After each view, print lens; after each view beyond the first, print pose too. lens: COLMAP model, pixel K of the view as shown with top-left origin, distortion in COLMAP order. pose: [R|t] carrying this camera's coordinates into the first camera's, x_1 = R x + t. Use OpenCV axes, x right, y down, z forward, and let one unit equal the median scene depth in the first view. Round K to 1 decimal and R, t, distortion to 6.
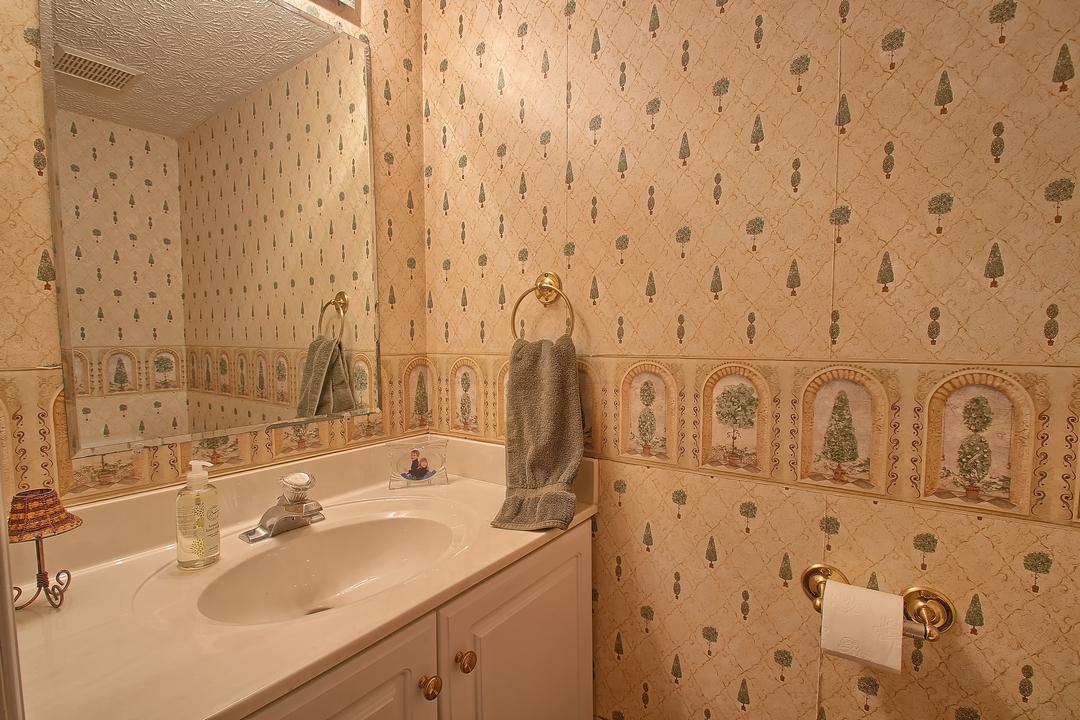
lens RADIAL K [[499.7, 0, 544.9], [0, 499.7, 370.5], [0, 0, 1]] dist [0.014171, -0.017475]
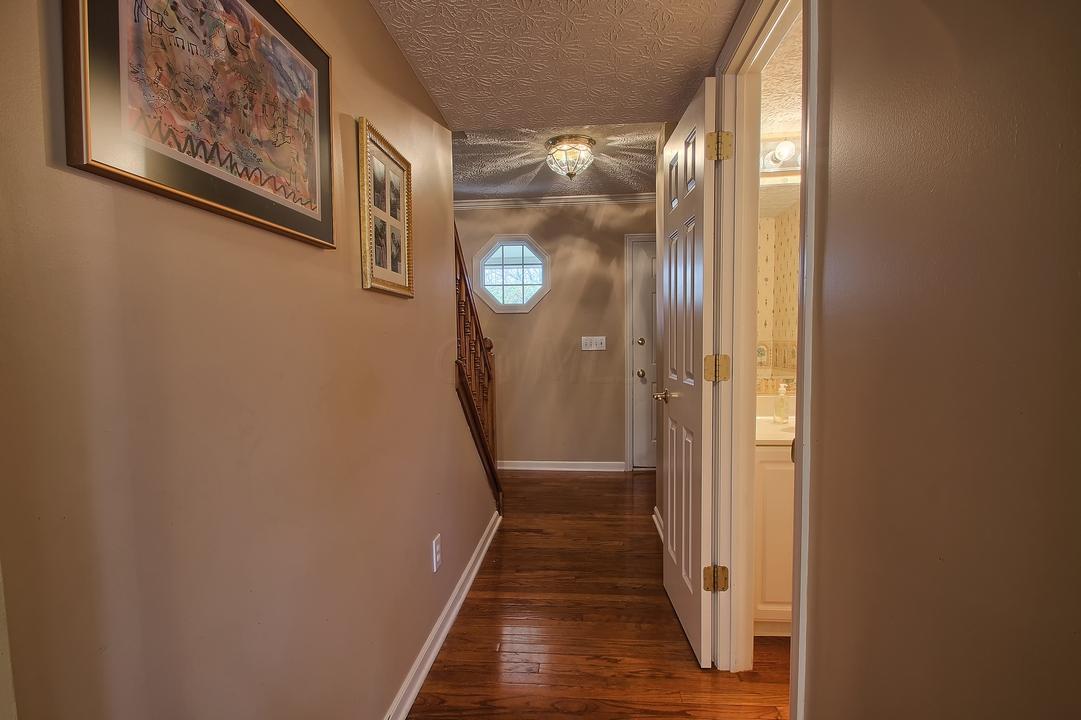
lens RADIAL K [[500.2, 0, 545.4], [0, 500.2, 370.5], [0, 0, 1]] dist [0.014171, -0.017475]
pose [[0.514027, 0.048641, -0.856394, 0.477719], [-0.040425, 0.998655, 0.032456, 0.035845], [0.856821, 0.017937, 0.515302, -0.740509]]
